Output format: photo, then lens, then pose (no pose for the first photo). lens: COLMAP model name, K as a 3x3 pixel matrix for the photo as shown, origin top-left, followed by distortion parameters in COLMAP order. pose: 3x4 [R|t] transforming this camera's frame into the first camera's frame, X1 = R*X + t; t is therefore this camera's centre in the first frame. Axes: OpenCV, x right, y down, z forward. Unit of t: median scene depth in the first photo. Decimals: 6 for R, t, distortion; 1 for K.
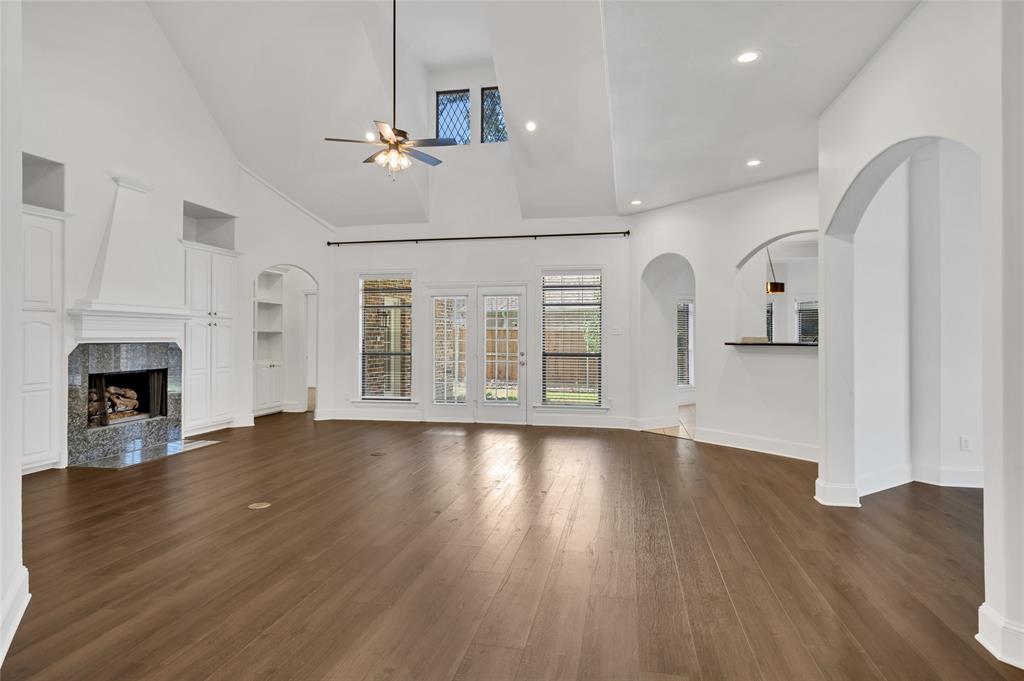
lens RADIAL K [[575.9, 0, 516.0], [0, 575.9, 334.9], [0, 0, 1]] dist [0.010630, 0.000959]
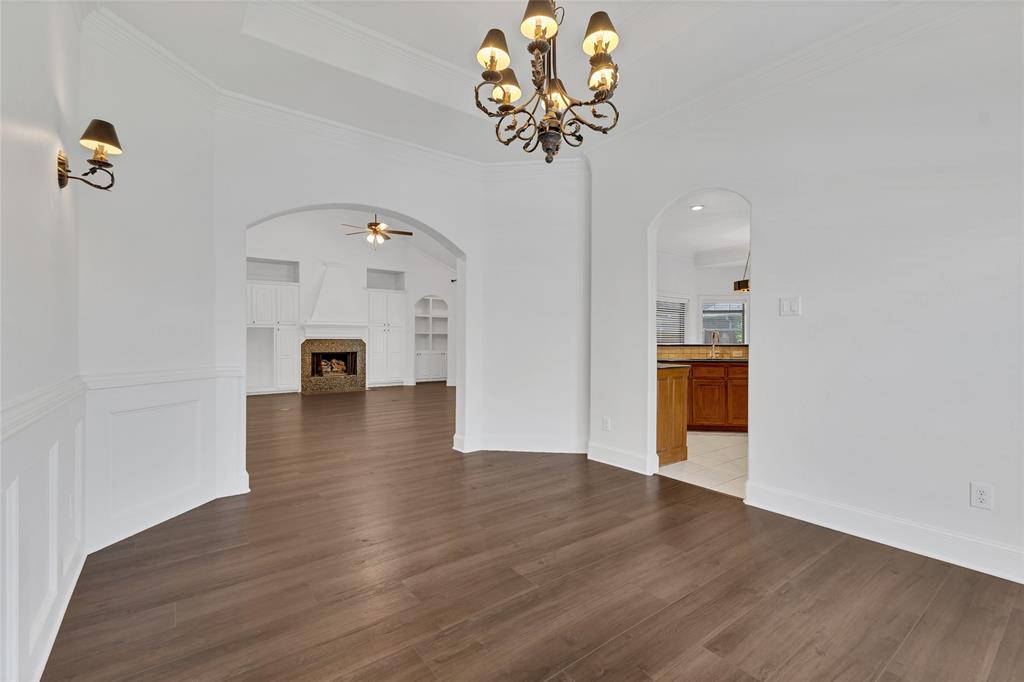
lens RADIAL K [[448.0, 0, 510.1], [0, 448.0, 340.2], [0, 0, 1]] dist [0.001041, 0.000261]
pose [[0.741576, 0.000336, -0.670868, 0.878766], [0.002141, 0.999994, 0.002868, 0.013593], [0.670865, -0.003563, 0.741571, 0.191217]]
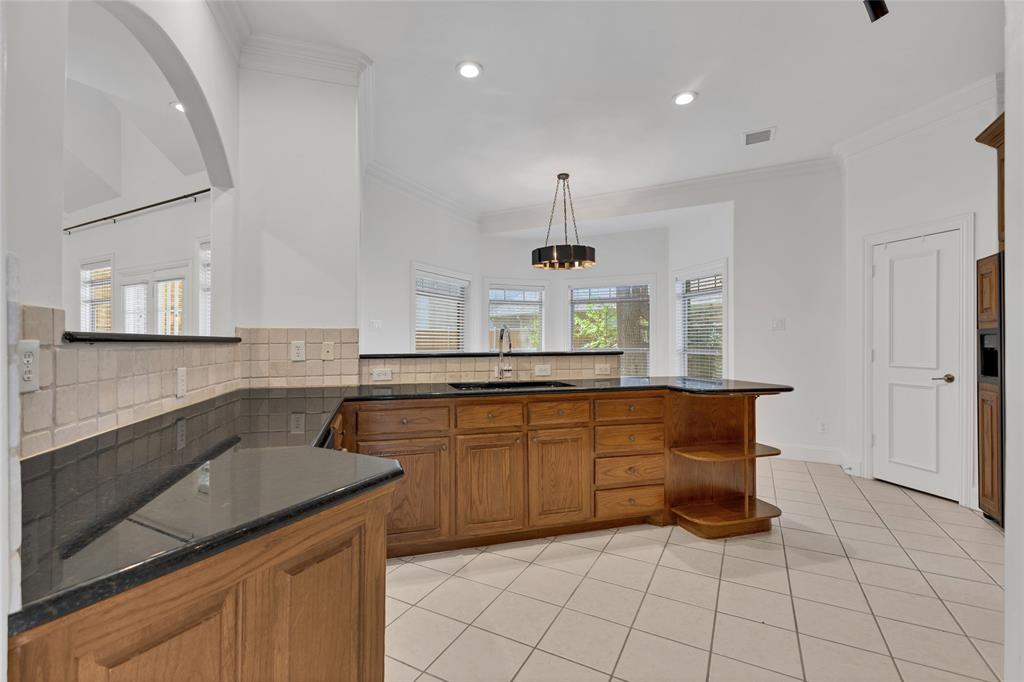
lens RADIAL K [[448.0, 0, 510.1], [0, 448.0, 340.2], [0, 0, 1]] dist [0.001041, 0.000261]
pose [[0.955815, -0.000860, -0.293967, 0.719780], [0.002265, 0.999988, 0.004438, 0.010874], [0.293960, -0.004908, 0.955805, 0.702992]]
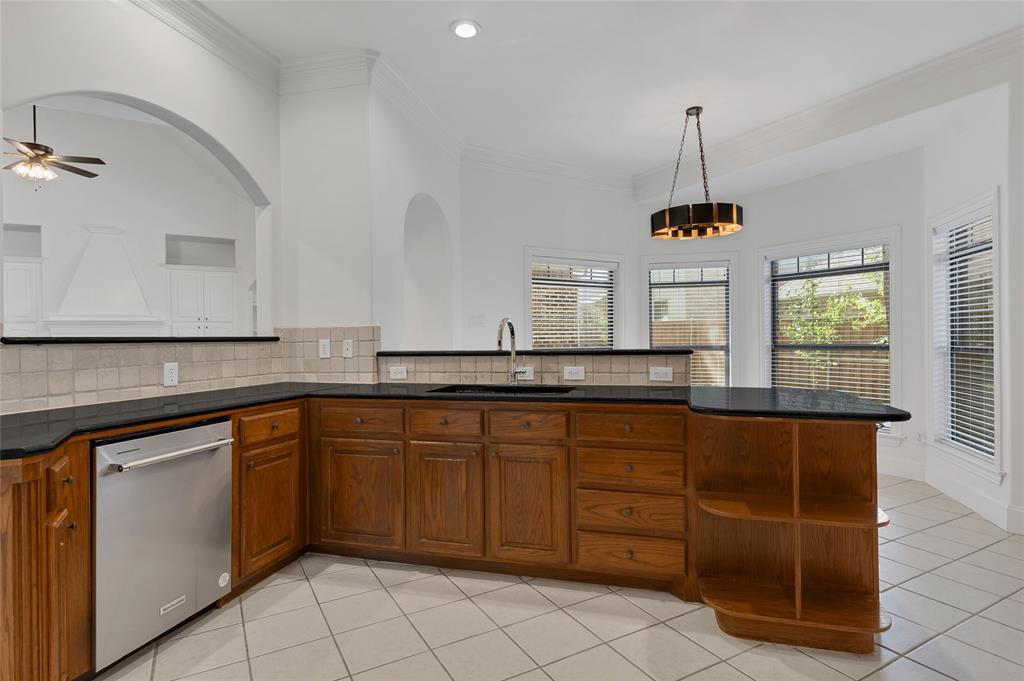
lens RADIAL K [[531.9, 0, 512.0], [0, 531.9, 340.5], [0, 0, 1]] dist [0.015806, -0.001827]
pose [[0.655115, -0.003185, -0.755522, 0.922115], [0.017304, 0.999792, 0.010789, 0.011622], [0.755331, -0.020141, 0.655034, 0.833354]]
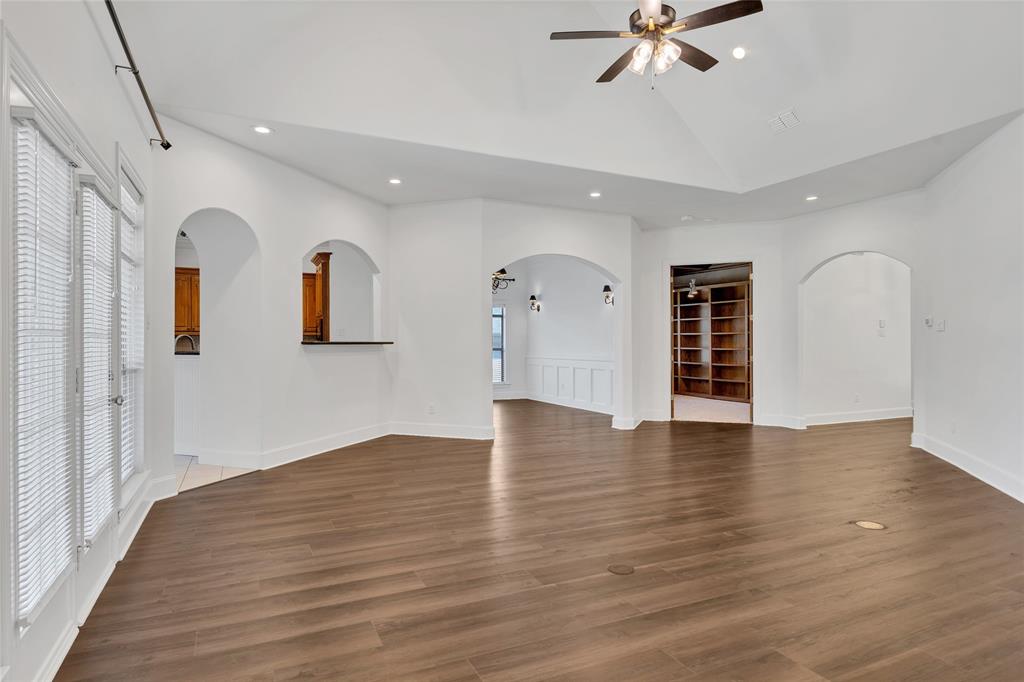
lens RADIAL K [[575.9, 0, 516.0], [0, 575.9, 335.4], [0, 0, 1]] dist [0.010630, 0.000959]
pose [[-0.592292, 0.008875, 0.805674, -0.533683], [-0.004902, 0.999881, -0.014617, 0.015039], [-0.805708, -0.012607, -0.592178, 1.250016]]
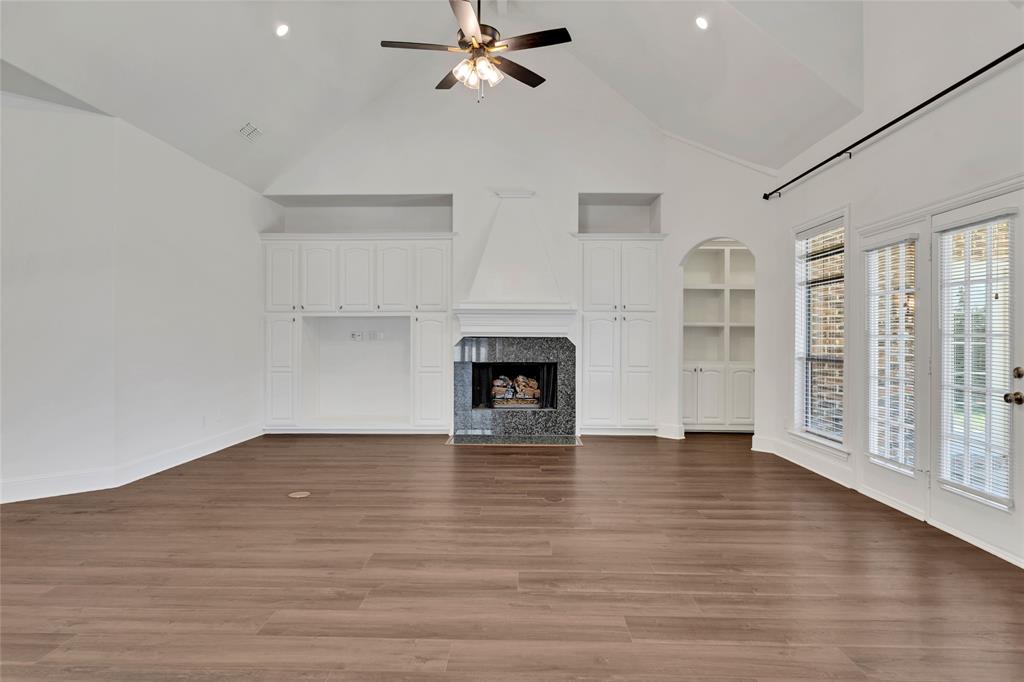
lens RADIAL K [[575.9, 0, 516.0], [0, 575.9, 335.4], [0, 0, 1]] dist [0.010630, 0.000959]
pose [[0.169020, -0.000304, -0.985612, 0.398138], [-0.000429, 1.000000, -0.000382, 0.010054], [0.985612, 0.000488, 0.169020, 0.768046]]
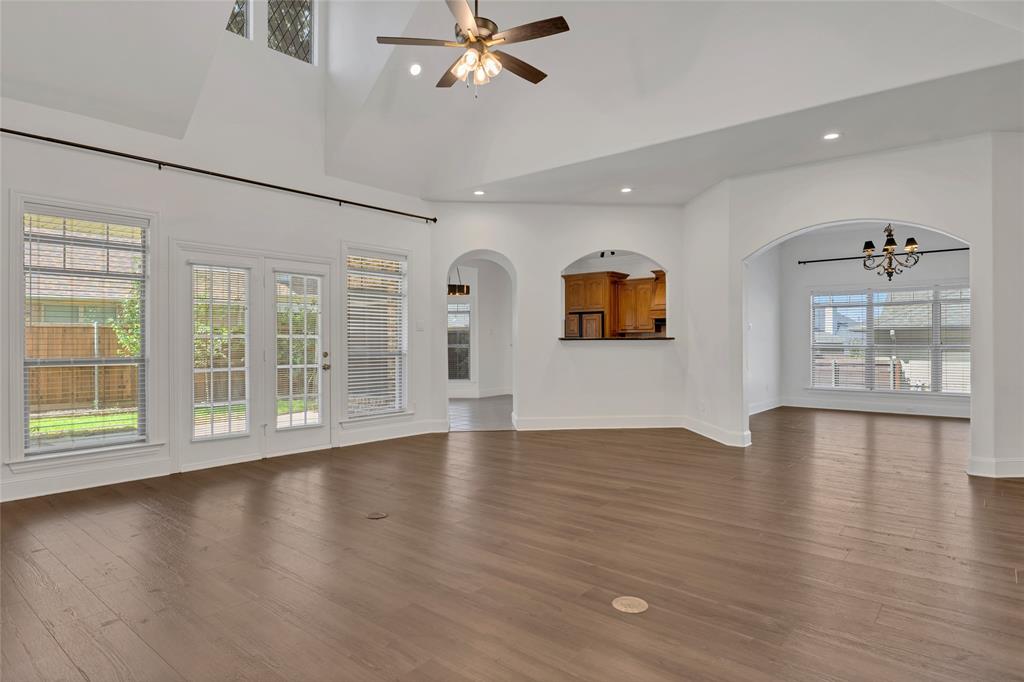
lens RADIAL K [[567.5, 0, 512.0], [0, 567.5, 341.0], [0, 0, 1]] dist [0.008184, 0.001079]
pose [[0.495829, -0.001971, 0.868418, -0.636102], [0.001384, 0.999998, 0.001479, 0.018300], [-0.868419, 0.000469, 0.495830, 0.523067]]
